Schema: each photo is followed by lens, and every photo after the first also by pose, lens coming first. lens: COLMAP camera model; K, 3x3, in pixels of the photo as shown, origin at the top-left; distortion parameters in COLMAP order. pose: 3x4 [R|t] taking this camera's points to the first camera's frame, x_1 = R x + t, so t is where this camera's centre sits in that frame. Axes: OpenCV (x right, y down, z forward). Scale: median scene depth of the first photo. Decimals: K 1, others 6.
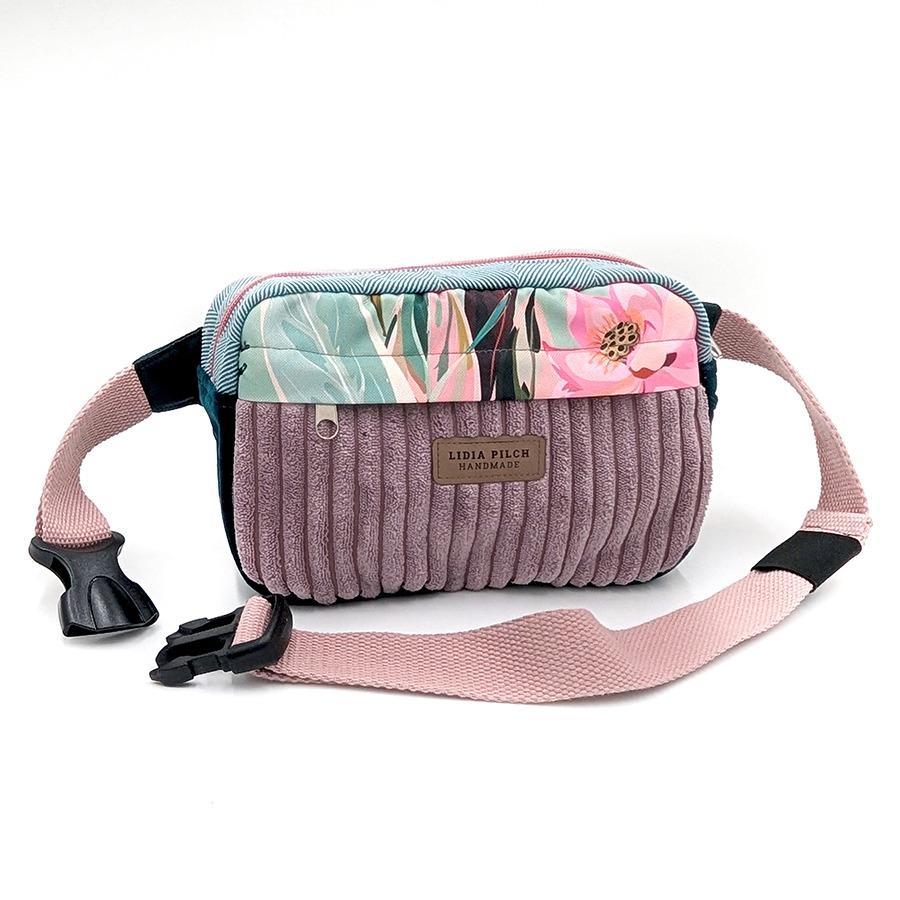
lens RADIAL K [[1162.0, 0, 450.0], [0, 1162.0, 450.0], [0, 0, 1]] dist [0.017520, -0.140188]
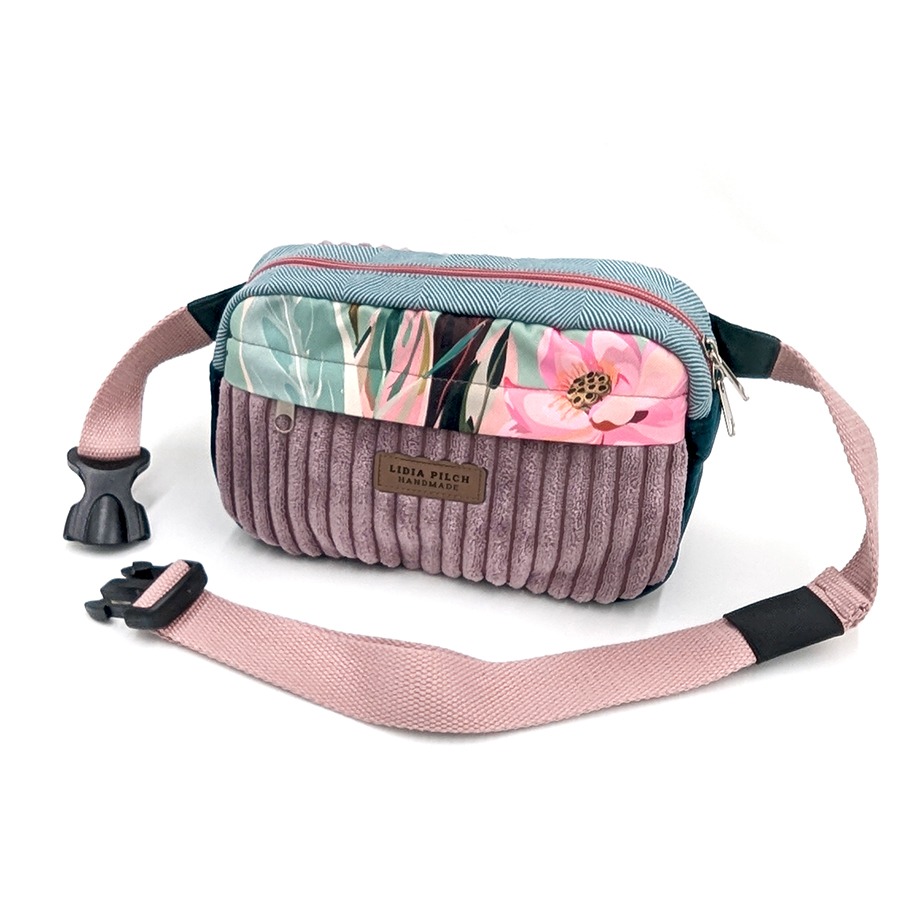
lens RADIAL K [[1162.0, 0, 450.0], [0, 1162.0, 450.0], [0, 0, 1]] dist [0.017520, -0.140188]
pose [[0.901191, 0.252060, -0.352592, 0.417586], [-0.153257, 0.946270, 0.284756, -0.320515], [0.405423, -0.202582, 0.891399, 0.064555]]
